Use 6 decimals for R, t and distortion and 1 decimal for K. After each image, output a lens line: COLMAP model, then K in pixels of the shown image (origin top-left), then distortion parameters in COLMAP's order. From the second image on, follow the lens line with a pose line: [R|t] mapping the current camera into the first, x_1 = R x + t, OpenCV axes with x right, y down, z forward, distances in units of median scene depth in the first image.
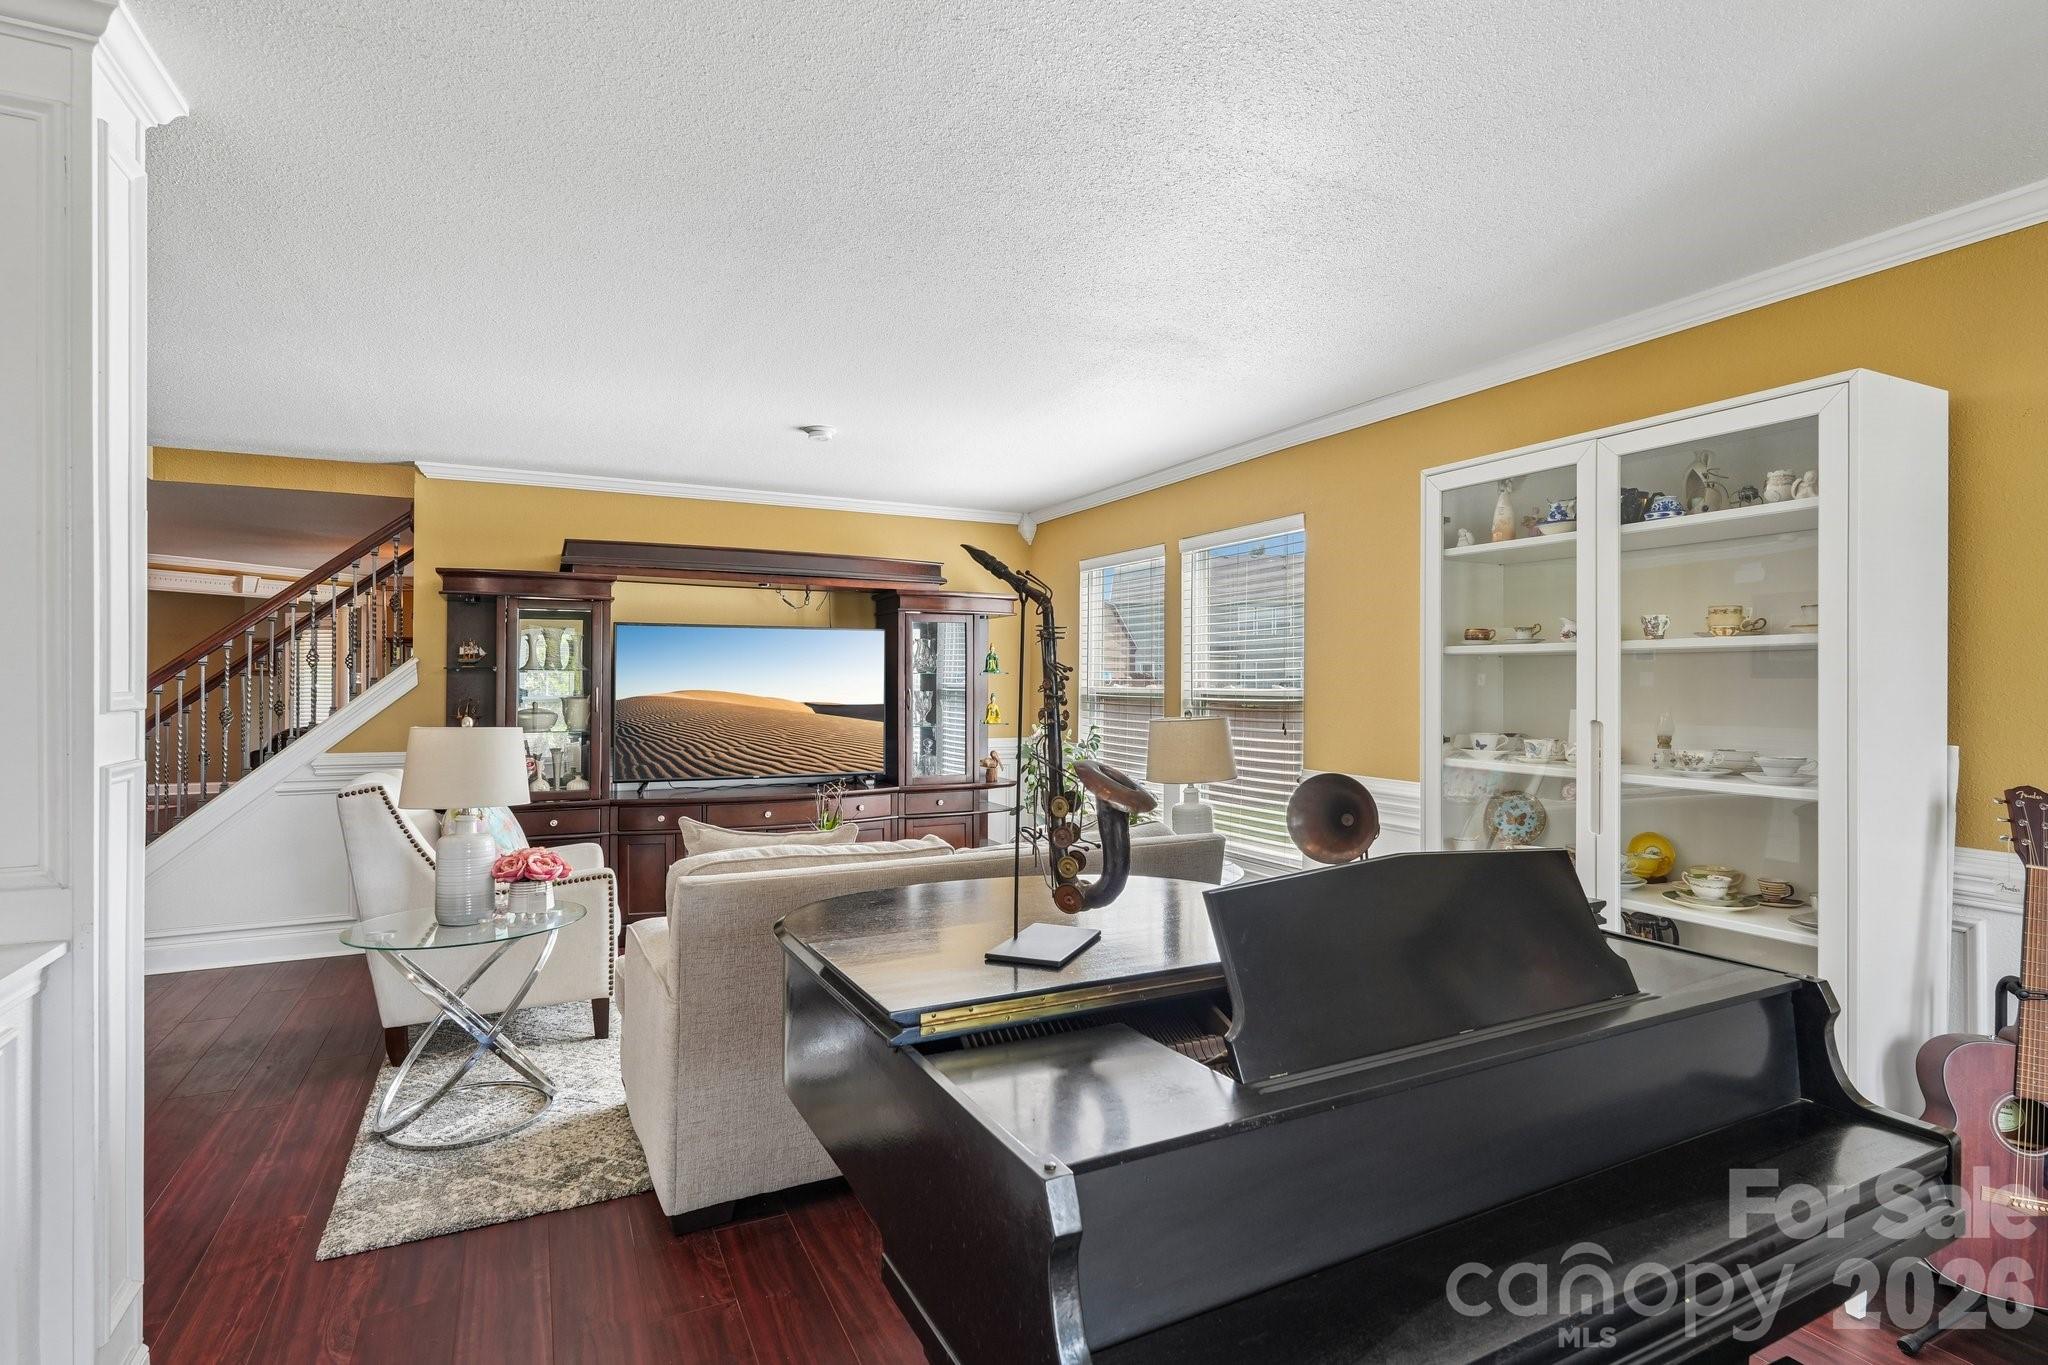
lens RADIAL K [[1015.6, 0, 1024.0], [0, 1015.6, 682.5], [0, 0, 1]] dist [0.000306, -0.000288]
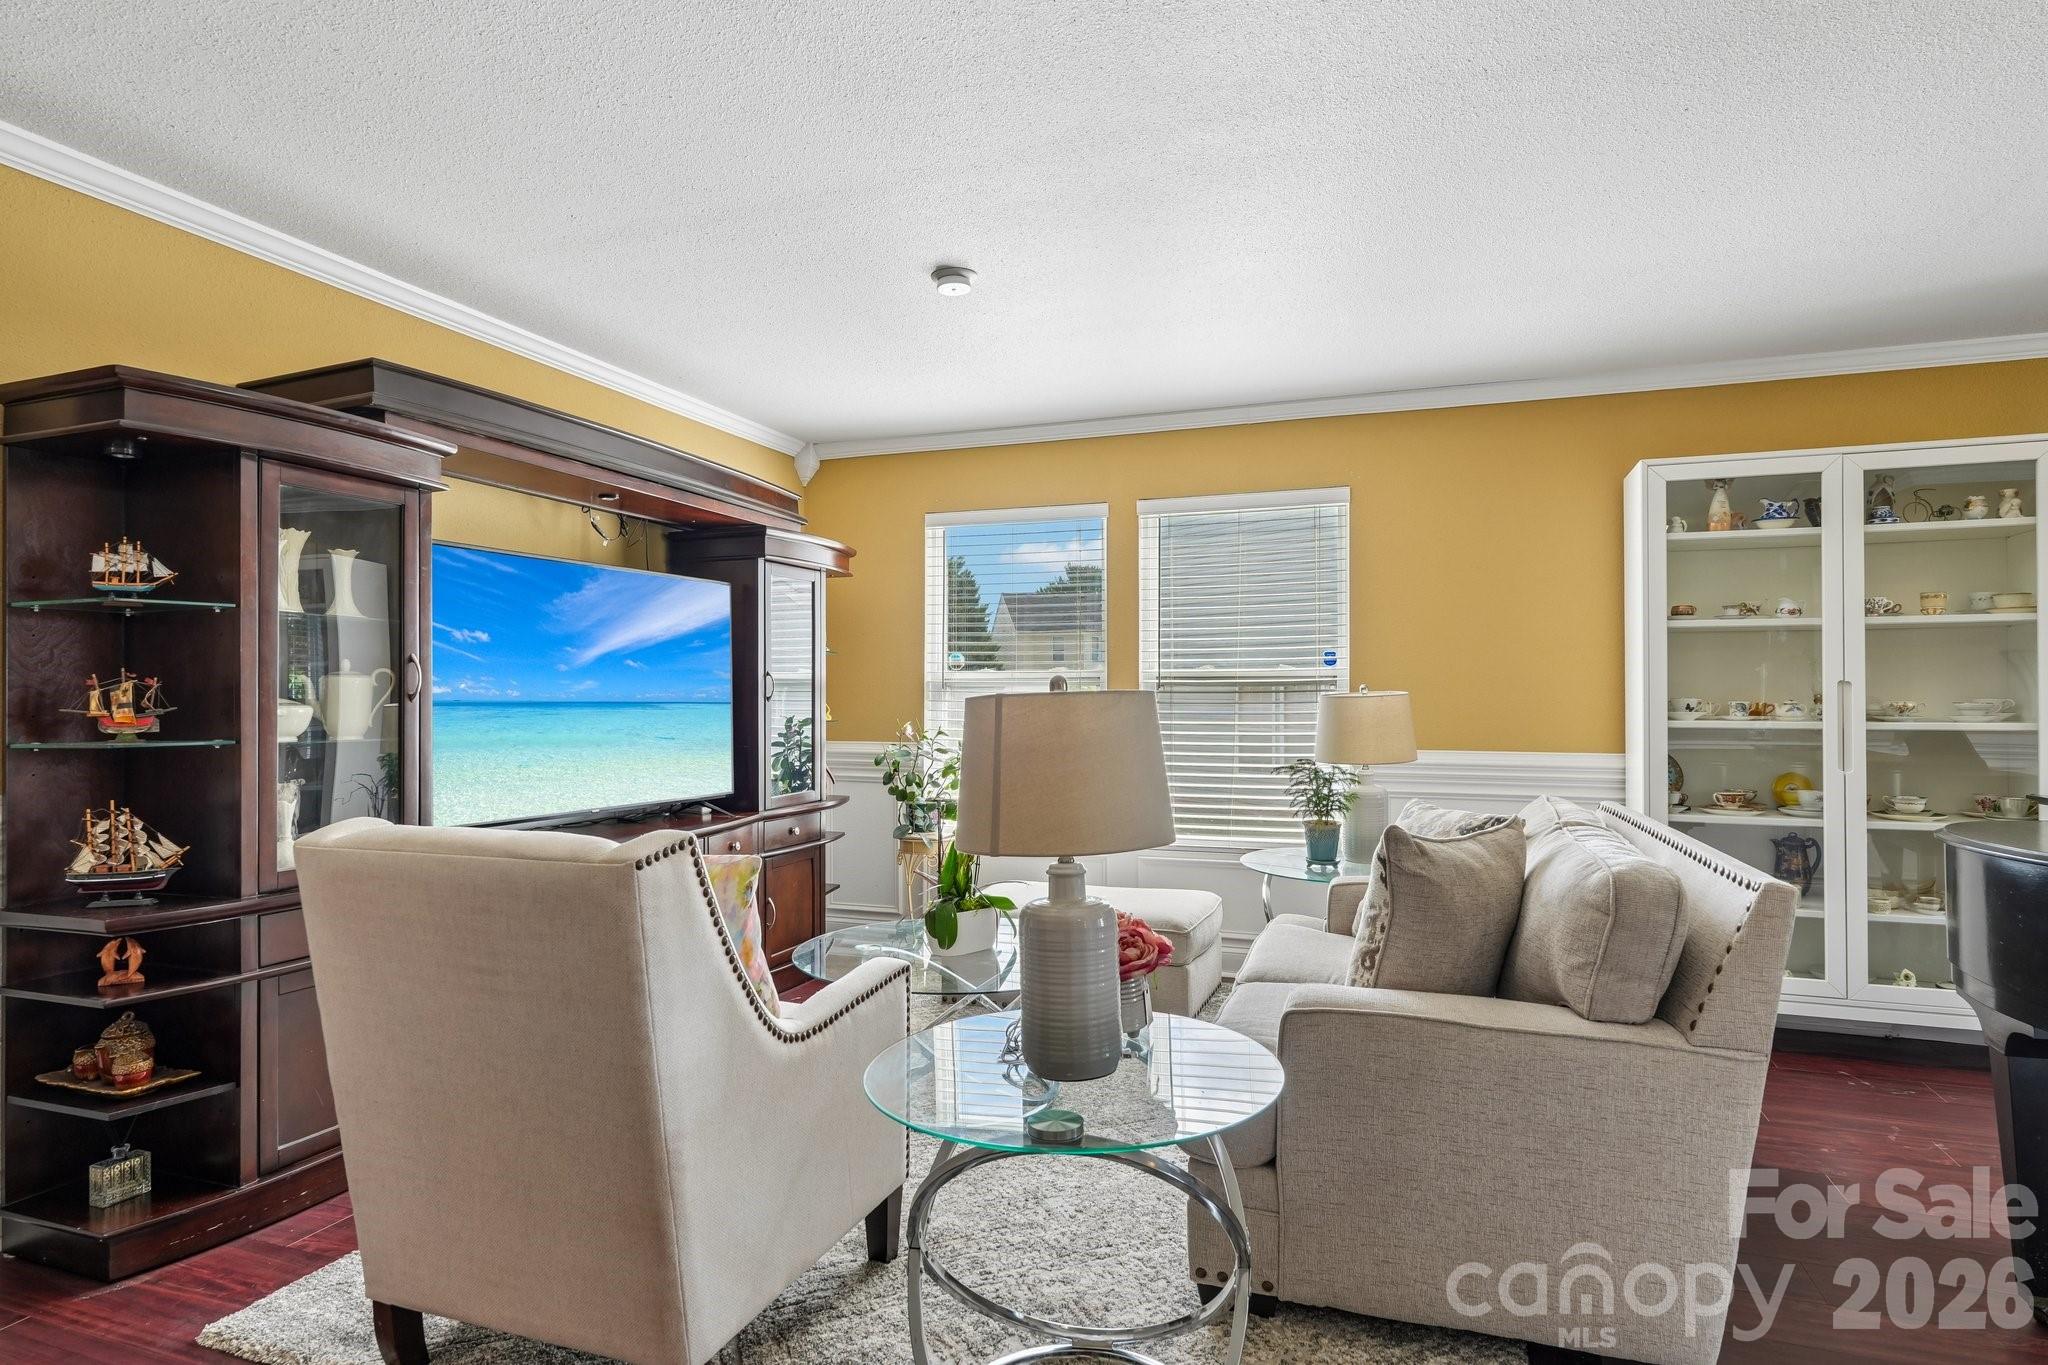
lens RADIAL K [[1079.1, 0, 1030.4], [0, 1079.1, 699.4], [0, 0, 1]] dist [0.000156, -0.000051]
pose [[0.725125, -0.009527, 0.688551, -1.006323], [0.003936, 0.999945, 0.009691, 0.040709], [-0.688606, -0.004317, 0.725123, 0.686355]]
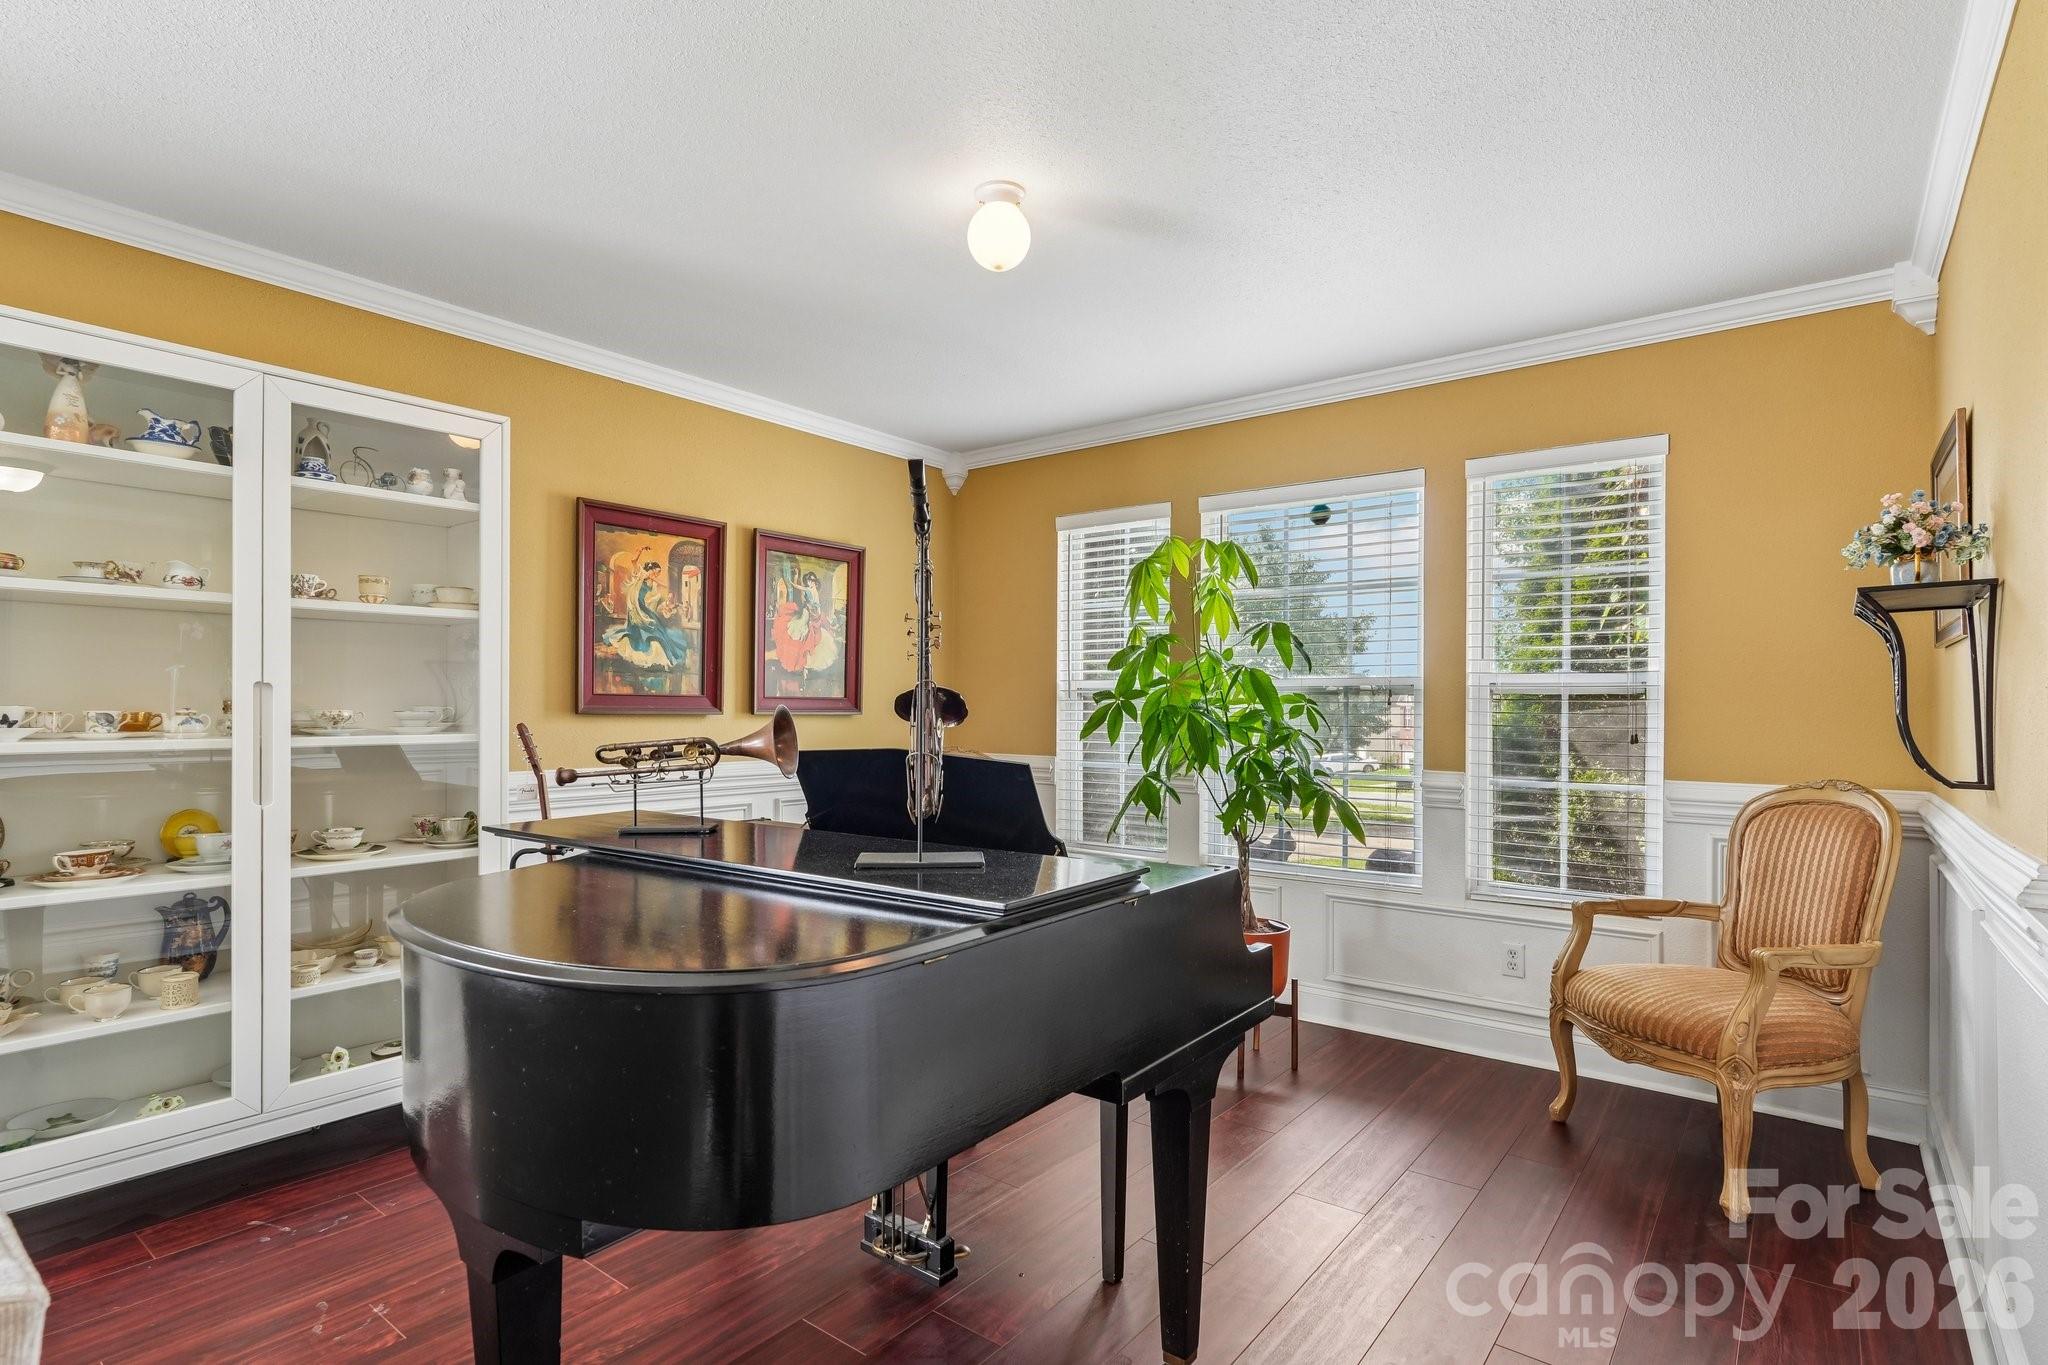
lens RADIAL K [[1010.7, 0, 1023.1], [0, 1010.7, 684.0], [0, 0, 1]] dist [0.000049, 0.000235]
pose [[-0.434483, 0.012252, 0.900597, -0.516824], [-0.005248, 0.999856, -0.016135, 0.047354], [-0.900665, -0.011737, -0.434356, 0.733868]]
